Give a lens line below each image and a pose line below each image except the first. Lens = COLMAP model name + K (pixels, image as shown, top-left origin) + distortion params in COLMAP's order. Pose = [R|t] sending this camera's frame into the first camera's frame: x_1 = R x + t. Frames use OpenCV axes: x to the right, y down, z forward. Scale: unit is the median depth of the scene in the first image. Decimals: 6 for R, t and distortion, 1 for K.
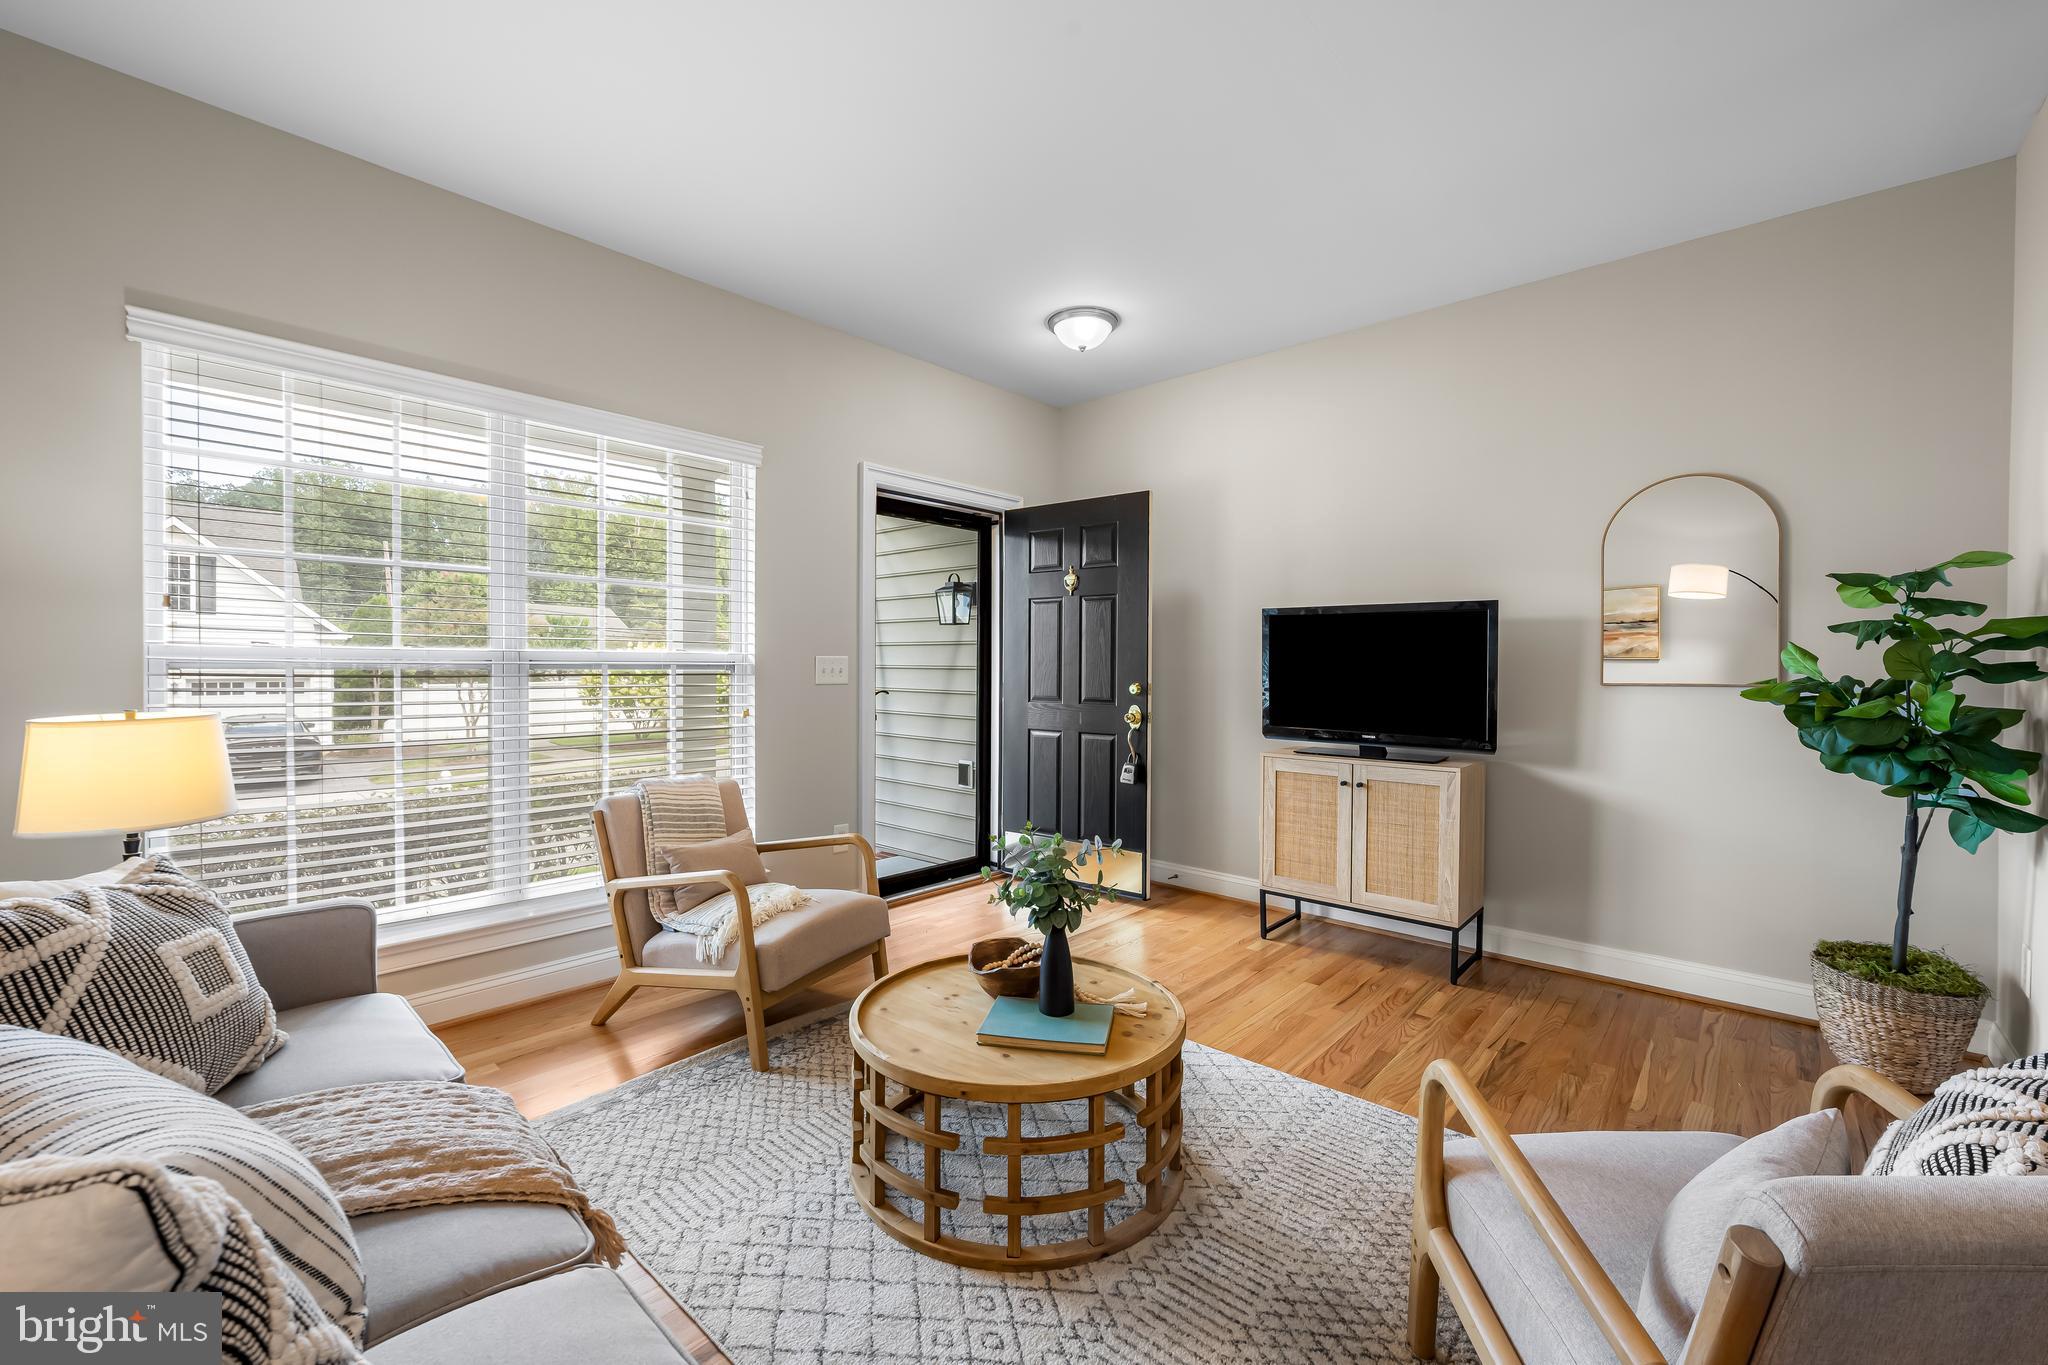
lens RADIAL K [[825.2, 0, 1016.5], [0, 825.2, 677.1], [0, 0, 1]] dist [-0.004197, -0.000451]
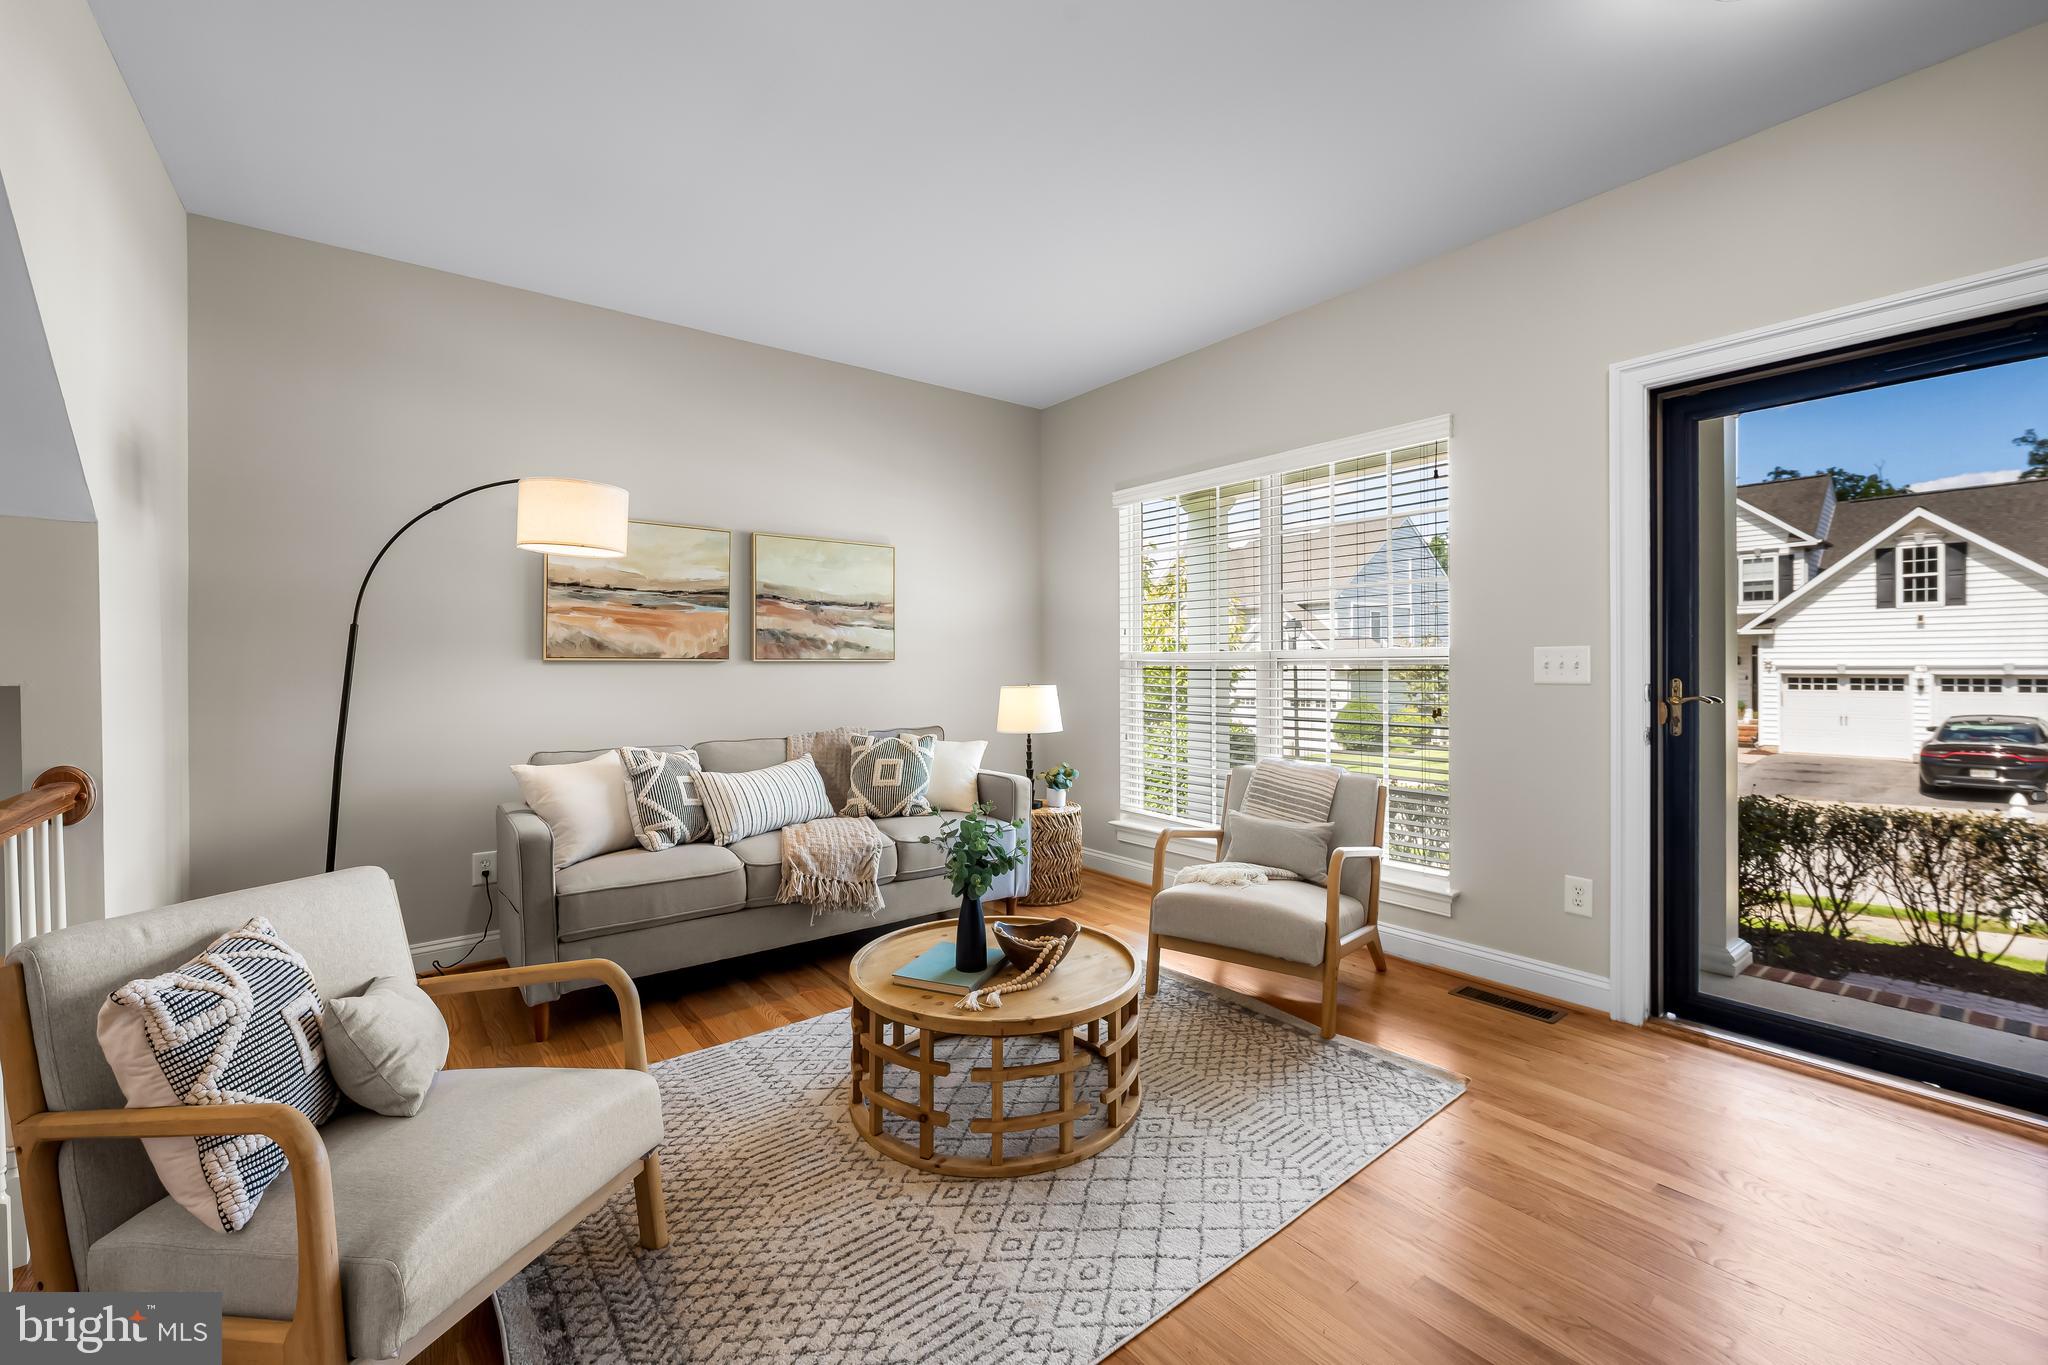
lens RADIAL K [[825.2, 0, 1025.9], [0, 825.2, 675.5], [0, 0, 1]] dist [-0.004197, -0.000451]
pose [[-0.154846, 0.013169, -0.987851, 0.572936], [-0.008265, 0.999859, 0.014625, -0.005449], [0.987904, 0.010429, -0.154715, 0.623767]]
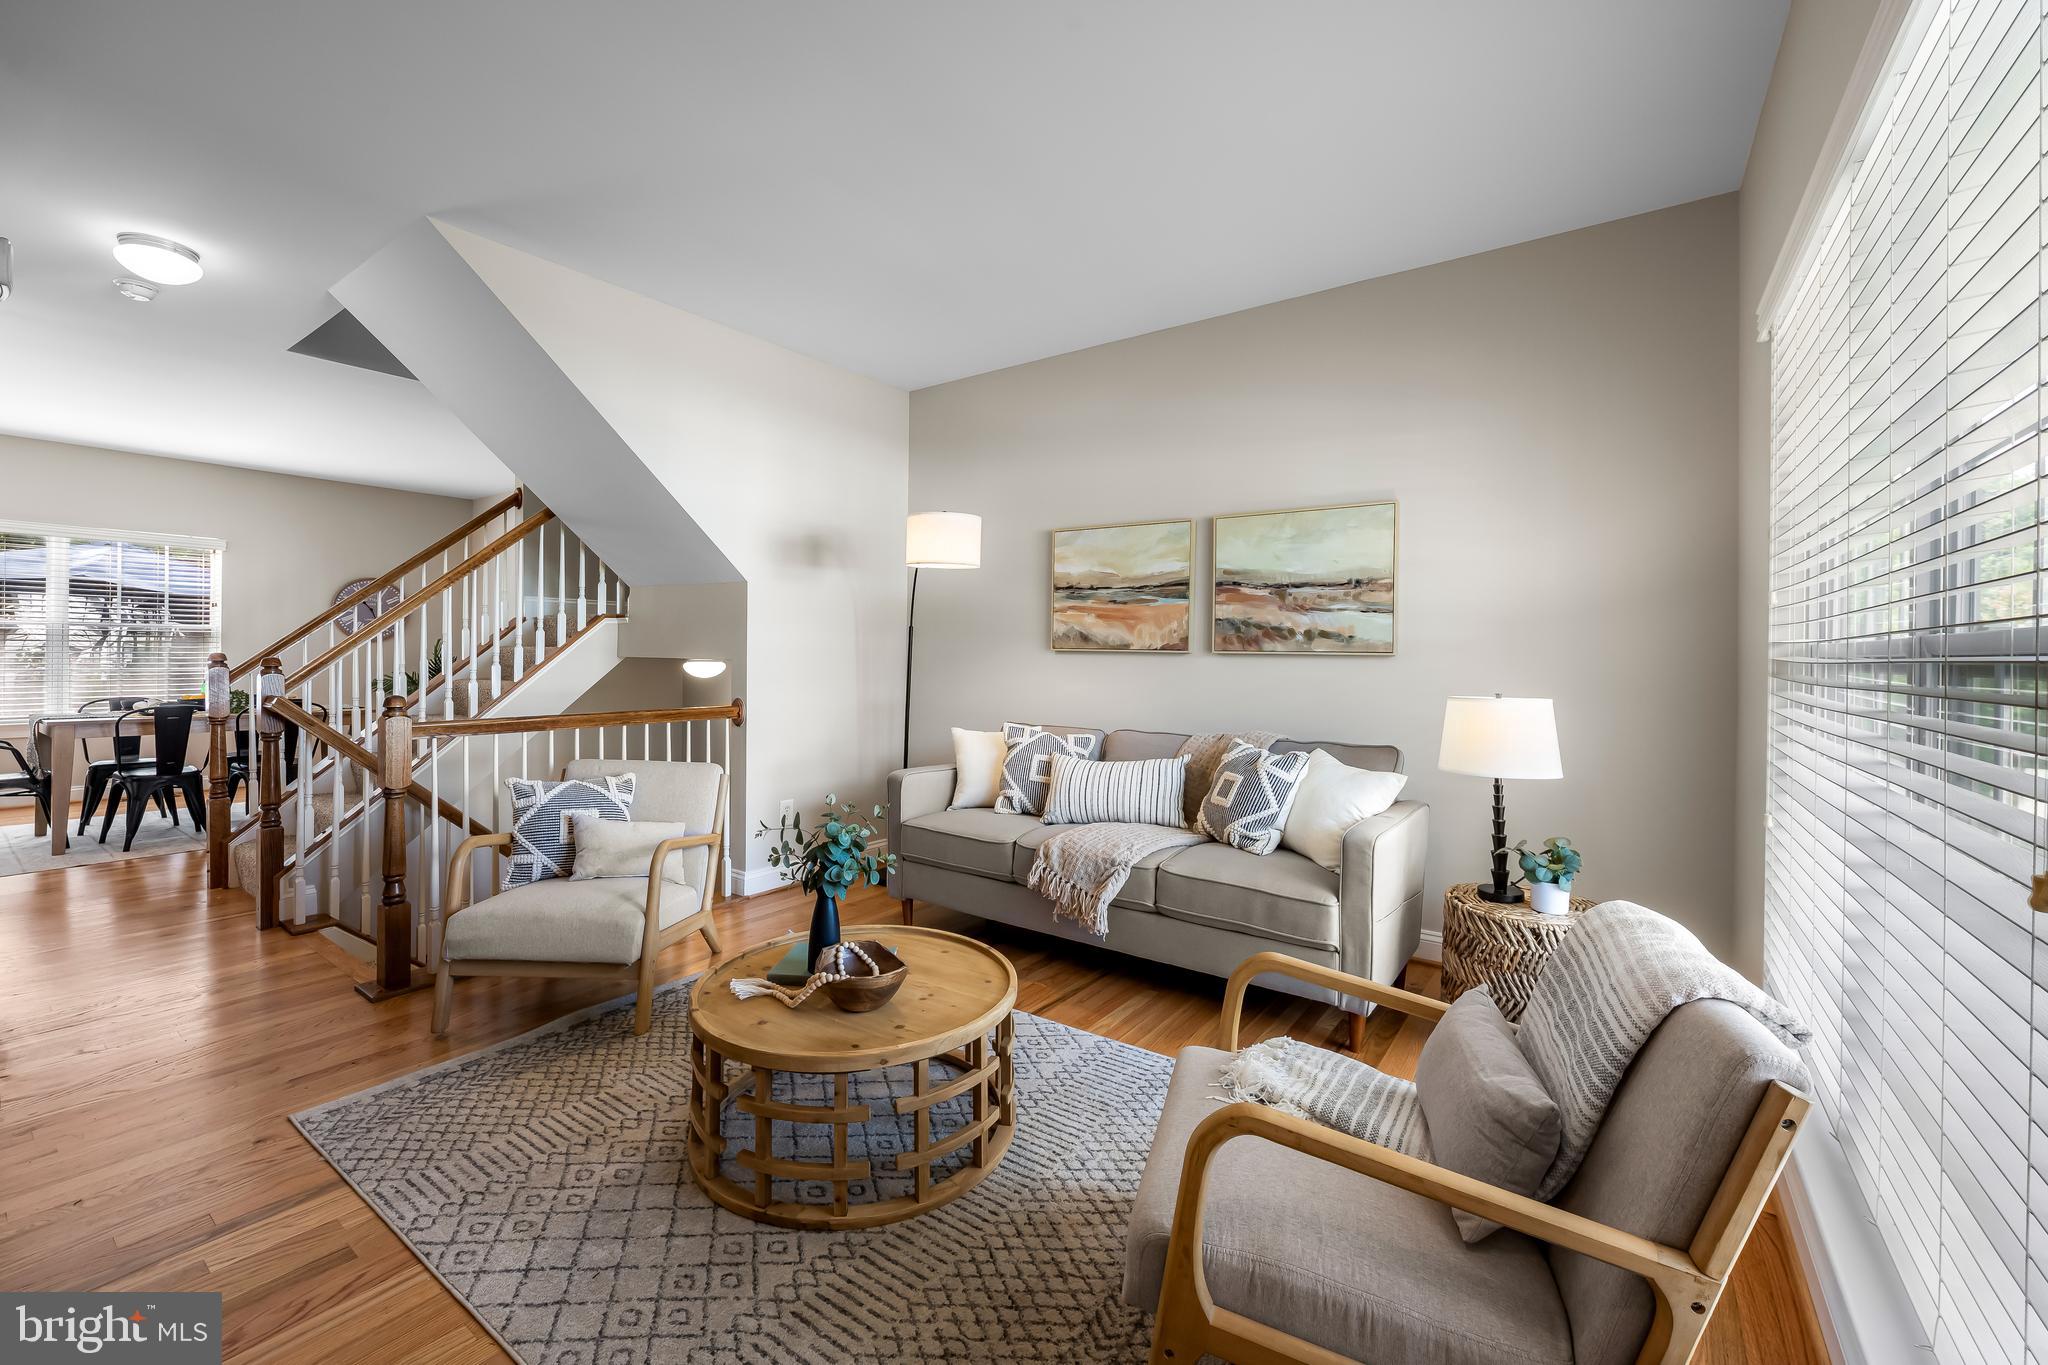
lens RADIAL K [[825.2, 0, 1037.3], [0, 825.2, 662.1], [0, 0, 1]] dist [-0.004197, -0.000451]
pose [[-0.990424, -0.010057, -0.137694, -0.037725], [-0.013467, 0.999625, 0.023858, -0.015052], [0.137402, 0.025484, -0.990187, 1.054408]]
